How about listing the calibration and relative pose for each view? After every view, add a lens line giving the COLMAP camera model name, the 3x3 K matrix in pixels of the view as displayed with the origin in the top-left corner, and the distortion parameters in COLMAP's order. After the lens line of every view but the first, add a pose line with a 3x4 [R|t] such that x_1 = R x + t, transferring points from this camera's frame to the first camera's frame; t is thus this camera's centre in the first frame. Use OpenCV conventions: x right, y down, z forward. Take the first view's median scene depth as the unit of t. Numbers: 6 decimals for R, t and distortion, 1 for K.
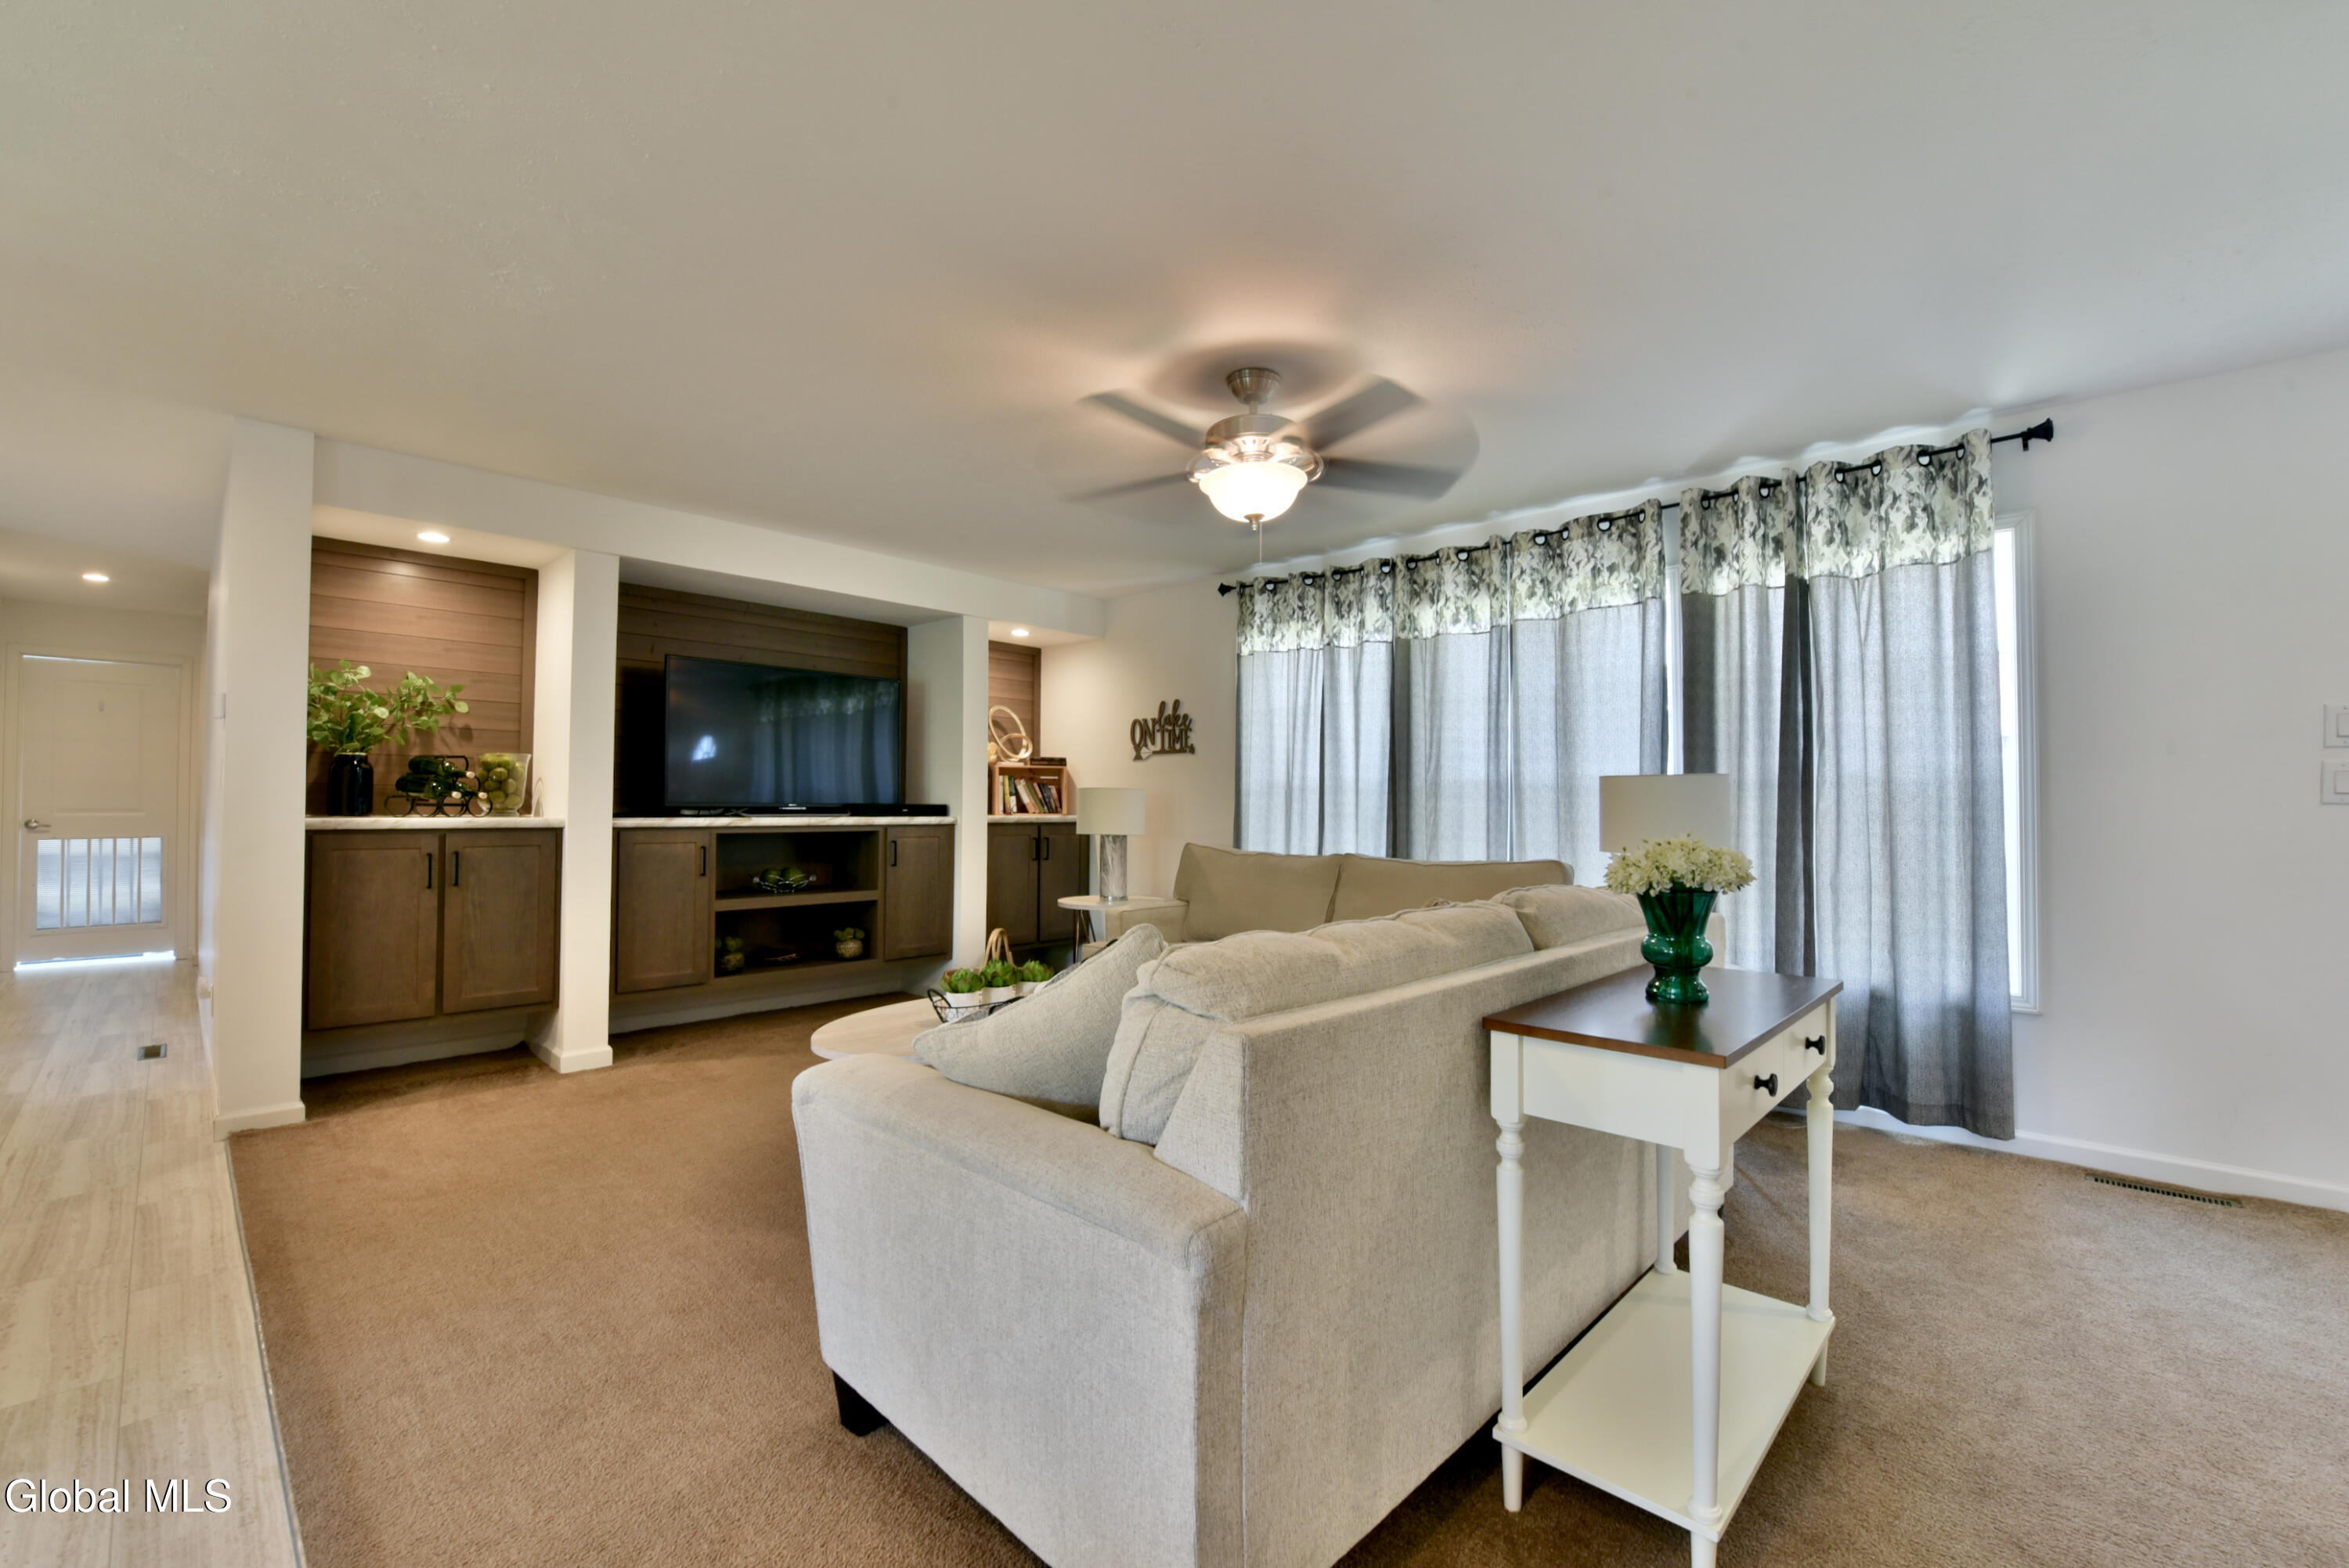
lens RADIAL K [[970.5, 0, 1181.4], [0, 970.5, 786.5], [0, 0, 1]] dist [-0.018700, -0.001002]
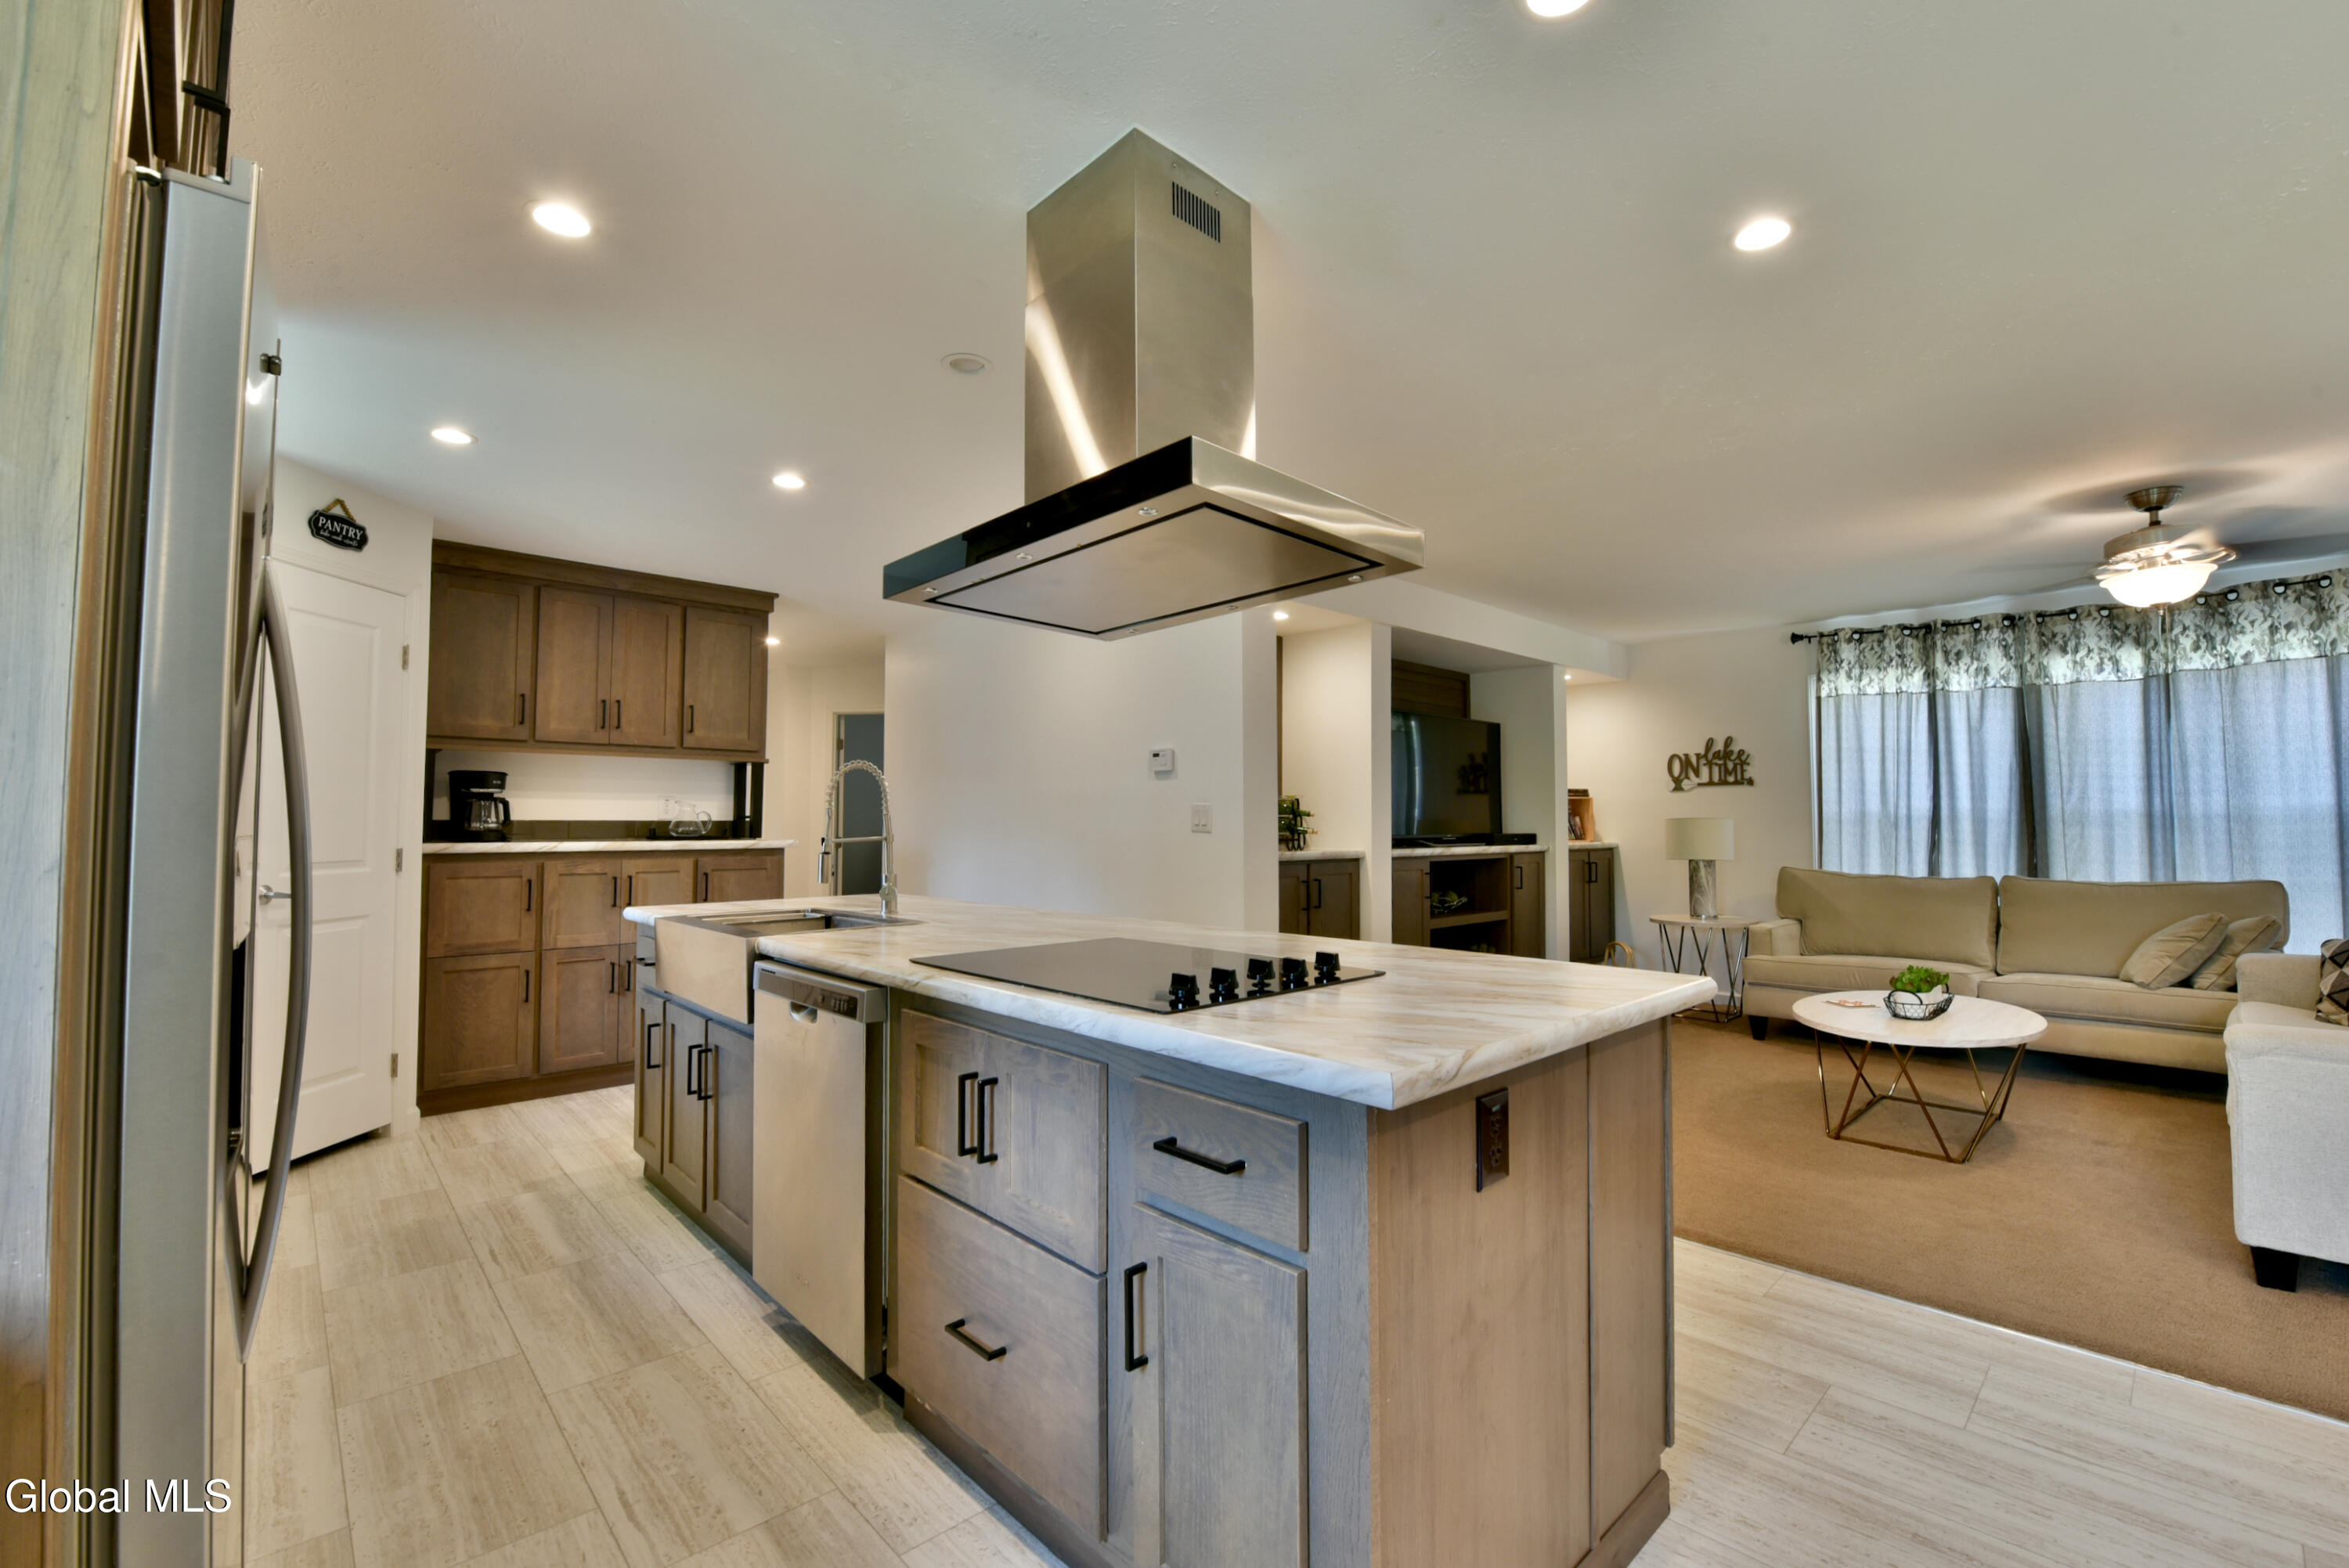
lens RADIAL K [[989.1, 0, 1177.2], [0, 989.1, 784.9], [0, 0, 1]] dist [-0.016710, -0.002395]
pose [[0.998051, -0.009818, -0.061624, -0.642716], [0.008561, 0.999750, -0.020635, -0.019088], [0.061811, 0.020068, 0.997886, -0.178421]]
